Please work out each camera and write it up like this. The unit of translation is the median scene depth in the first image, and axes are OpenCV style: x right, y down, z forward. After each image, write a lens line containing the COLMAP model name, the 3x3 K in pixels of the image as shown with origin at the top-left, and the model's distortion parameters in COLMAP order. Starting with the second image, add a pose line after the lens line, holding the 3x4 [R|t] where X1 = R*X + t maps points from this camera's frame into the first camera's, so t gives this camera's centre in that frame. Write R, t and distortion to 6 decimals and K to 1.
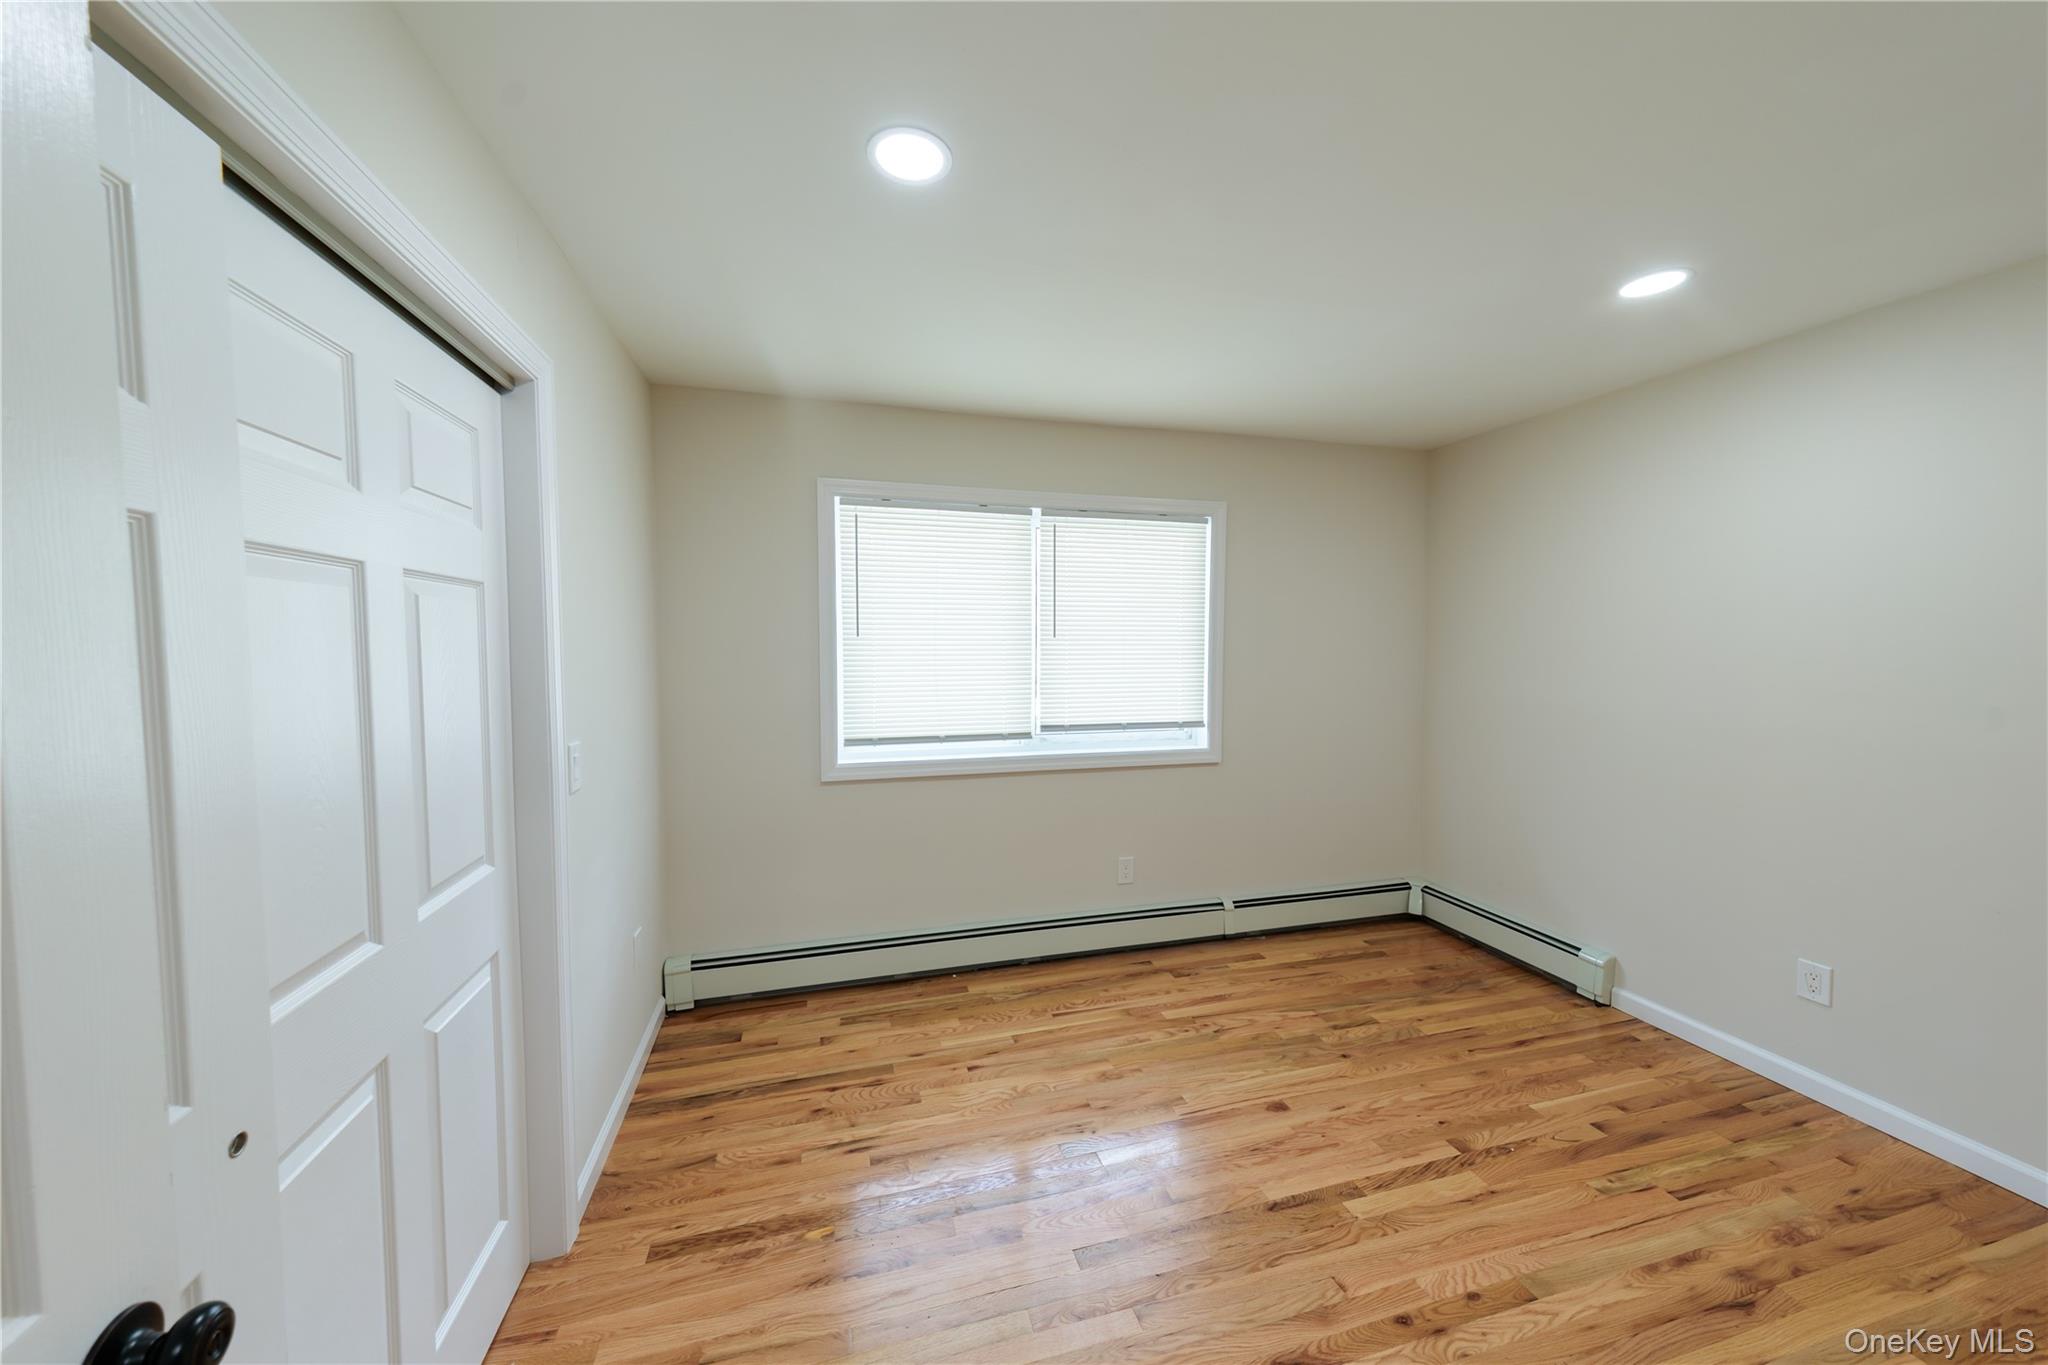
lens RADIAL K [[703.7, 0, 1011.2], [0, 703.7, 666.5], [0, 0, 1]] dist [0.003432, -0.000189]
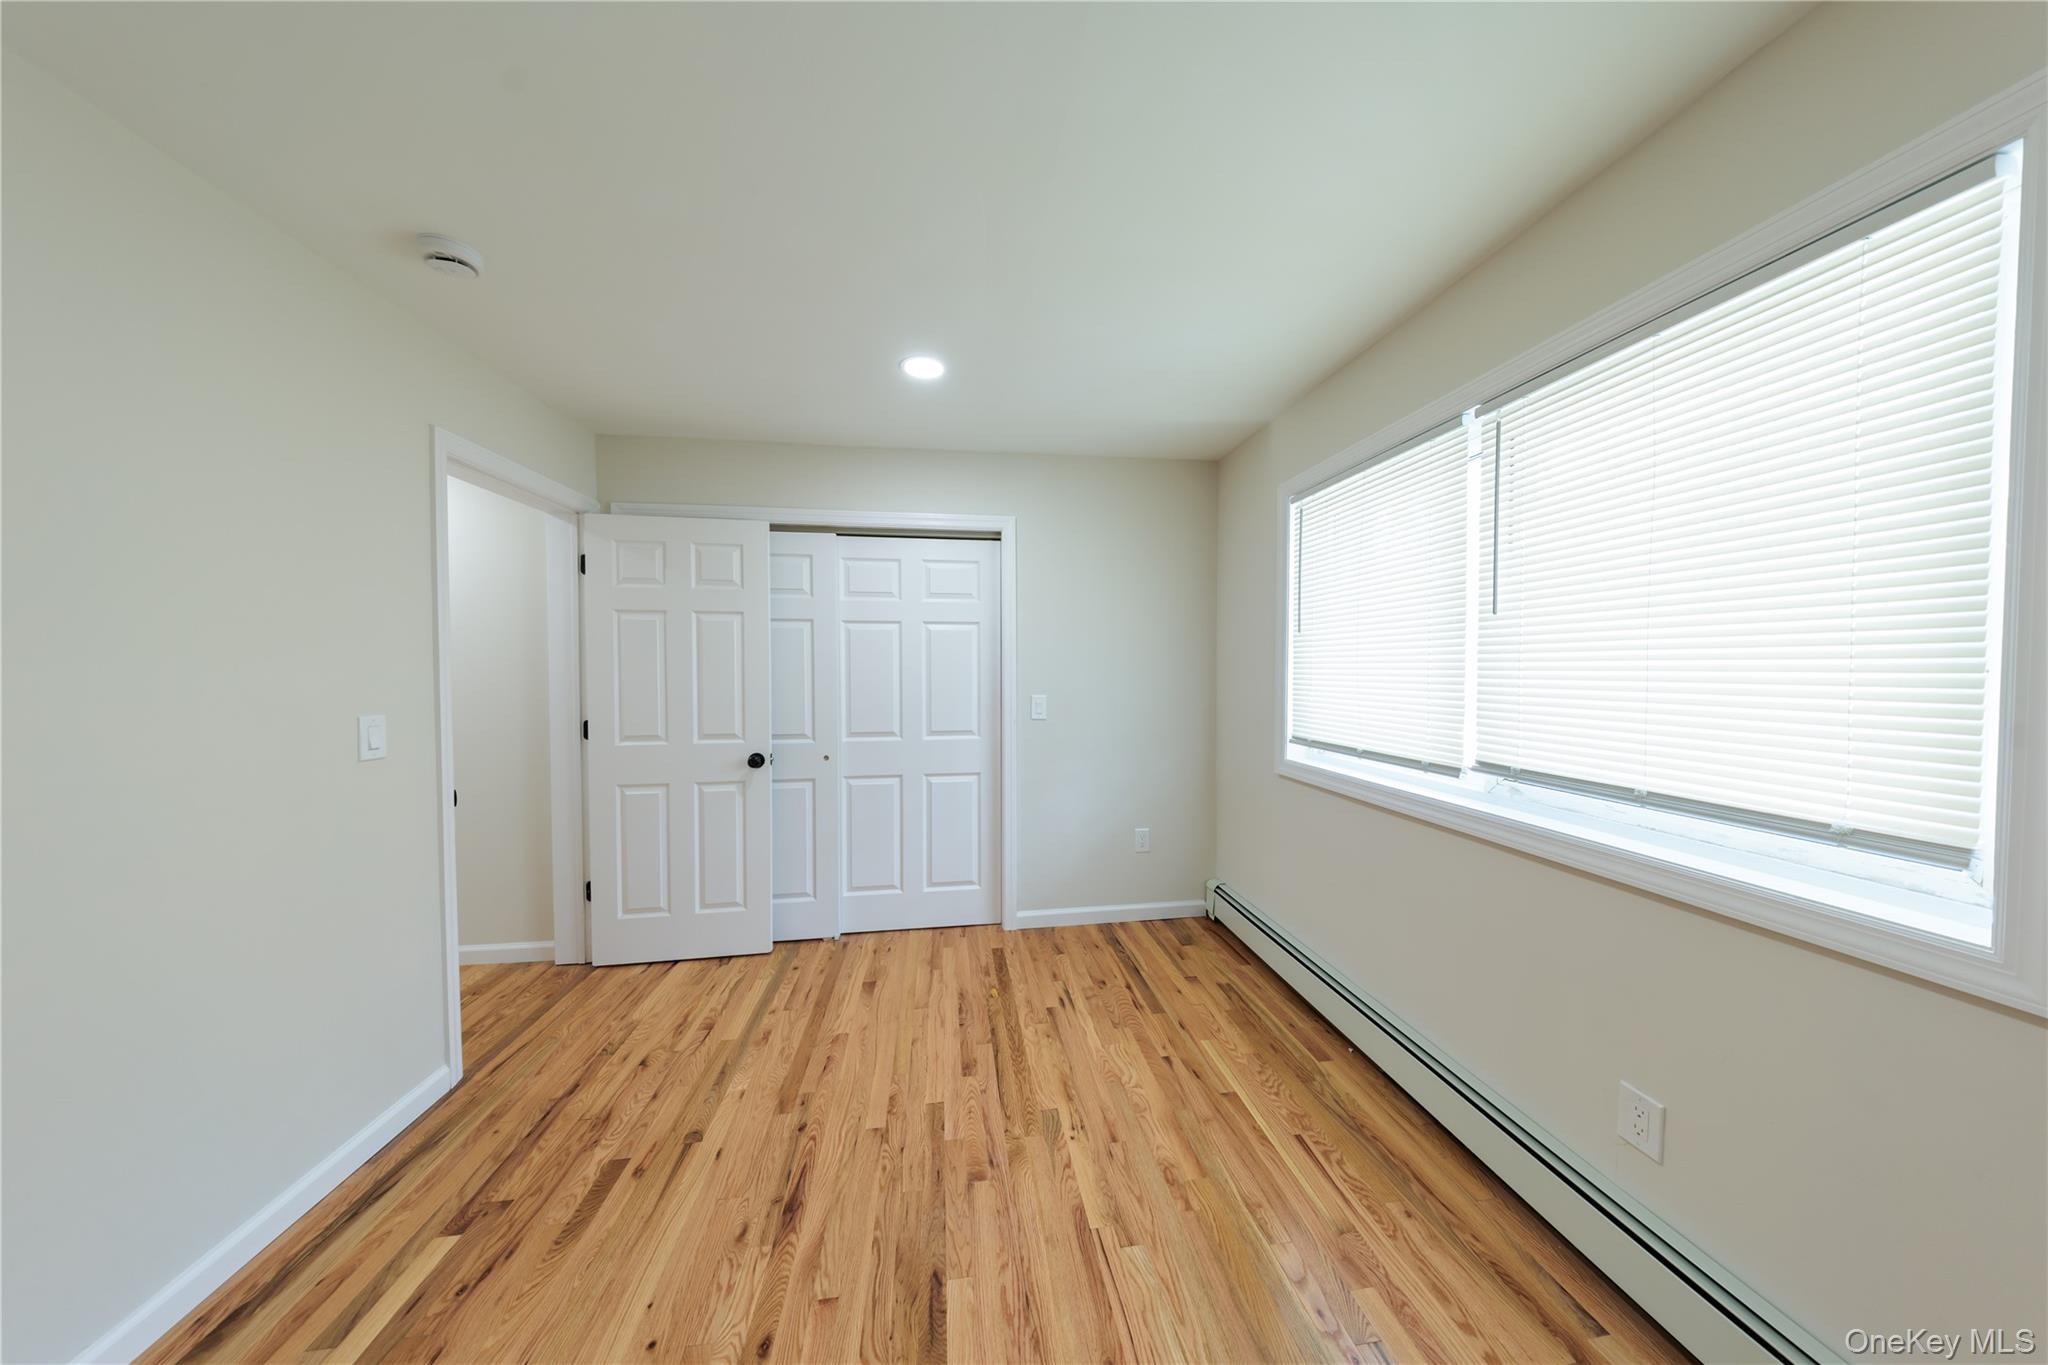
lens RADIAL K [[594.4, 0, 1019.9], [0, 594.4, 681.9], [0, 0, 1]] dist [0.001459, -0.001154]
pose [[-0.126485, 0.026098, -0.991625, 0.792802], [-0.040258, 0.998695, 0.031419, 0.019494], [0.991151, 0.043895, -0.125269, 0.876423]]
